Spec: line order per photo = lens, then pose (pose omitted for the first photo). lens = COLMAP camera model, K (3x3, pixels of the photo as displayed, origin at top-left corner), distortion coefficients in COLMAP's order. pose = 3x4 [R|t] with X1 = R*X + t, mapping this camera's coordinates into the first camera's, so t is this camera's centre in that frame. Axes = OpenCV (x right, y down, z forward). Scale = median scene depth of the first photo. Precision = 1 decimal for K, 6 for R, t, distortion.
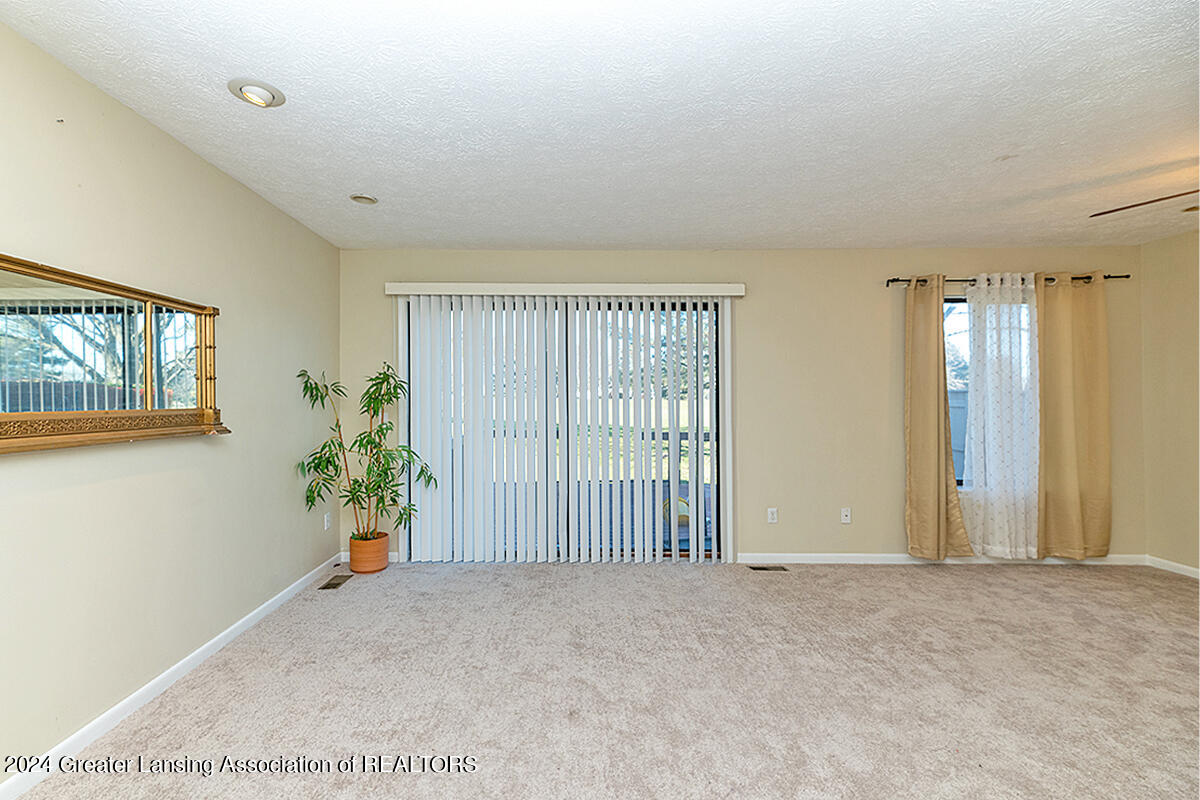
lens RADIAL K [[475.9, 0, 591.8], [0, 475.9, 413.4], [0, 0, 1]] dist [0.001678, 0.005352]
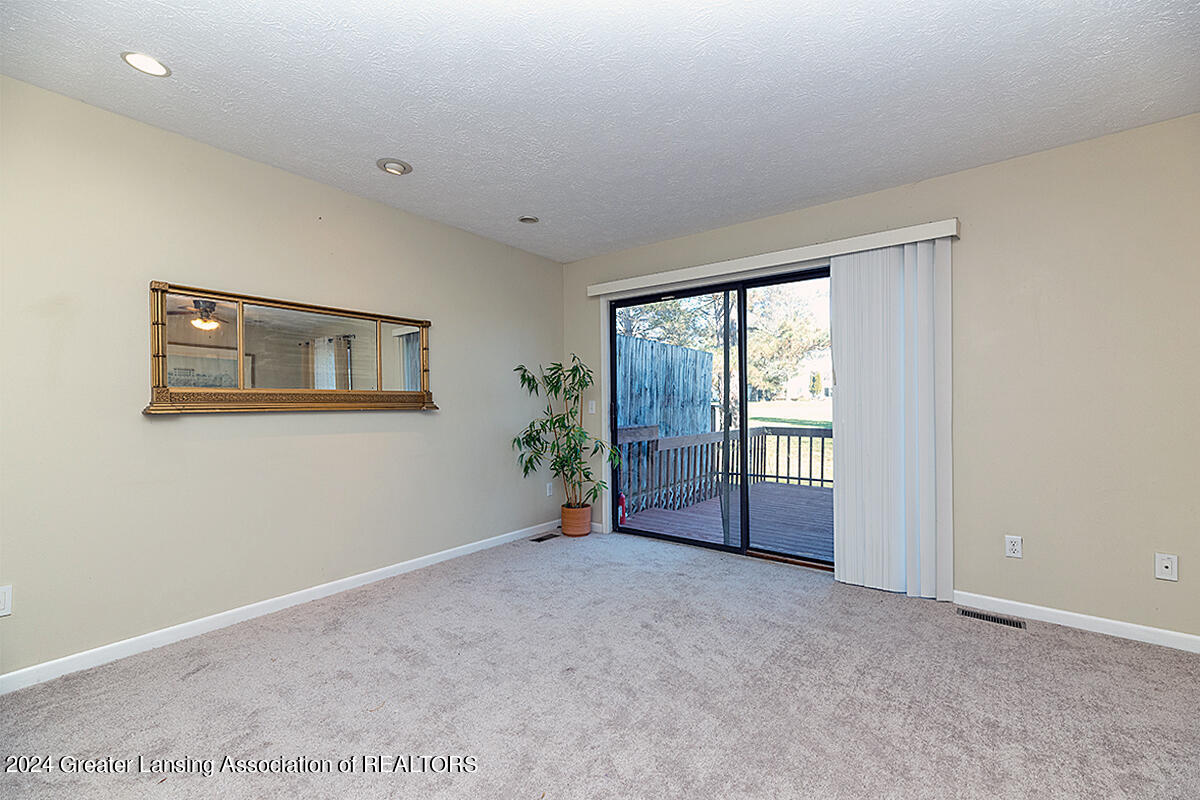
lens RADIAL K [[482.7, 0, 594.3], [0, 482.7, 413.2], [0, 0, 1]] dist [0.014989, 0.000240]
pose [[0.812240, 0.014591, -0.583141, 0.310018], [-0.011366, 0.999893, 0.009187, 0.024012], [0.583213, -0.000834, 0.812319, 0.076311]]
